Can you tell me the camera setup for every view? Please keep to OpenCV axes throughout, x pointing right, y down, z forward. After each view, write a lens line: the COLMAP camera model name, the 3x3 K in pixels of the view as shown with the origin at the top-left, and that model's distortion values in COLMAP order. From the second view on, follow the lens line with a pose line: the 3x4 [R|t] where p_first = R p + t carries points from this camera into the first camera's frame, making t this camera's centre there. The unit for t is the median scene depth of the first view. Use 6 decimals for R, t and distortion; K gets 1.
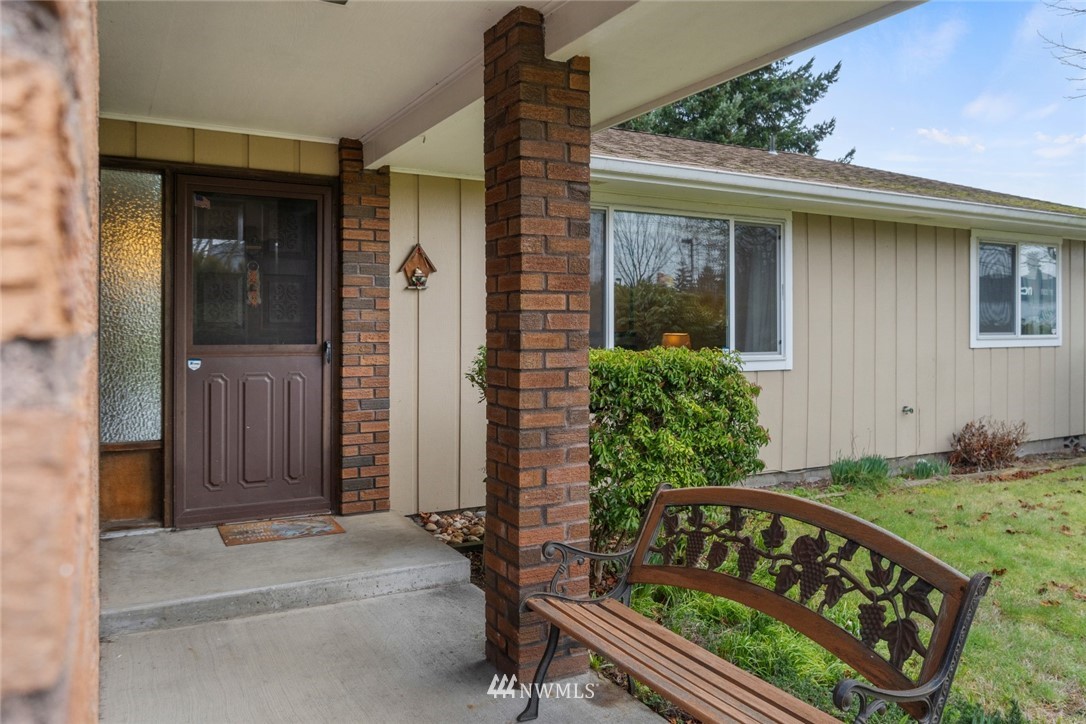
lens RADIAL K [[773.8, 0, 543.0], [0, 773.8, 362.0], [0, 0, 1]] dist [-0.013579, 0.001354]
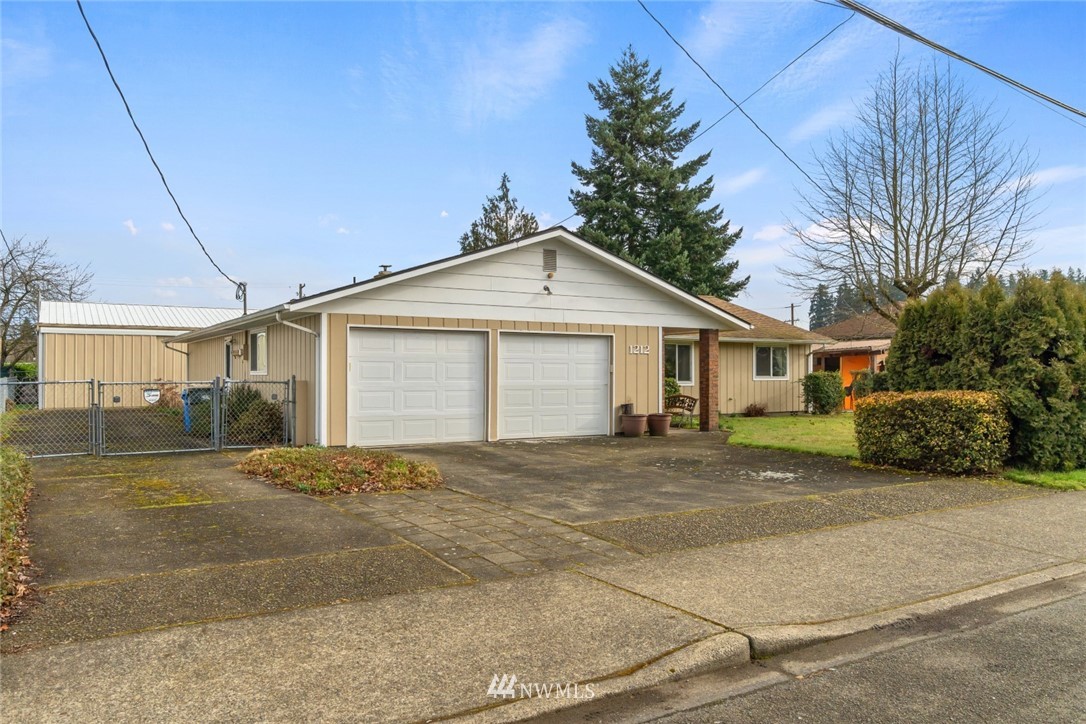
lens RADIAL K [[773.8, 0, 543.0], [0, 773.8, 362.0], [0, 0, 1]] dist [-0.013579, 0.001354]
pose [[0.999058, 0.001774, 0.043362, -0.346232], [0.000821, 0.998213, -0.059752, 0.074077], [-0.043391, 0.059731, 0.997271, -1.661267]]
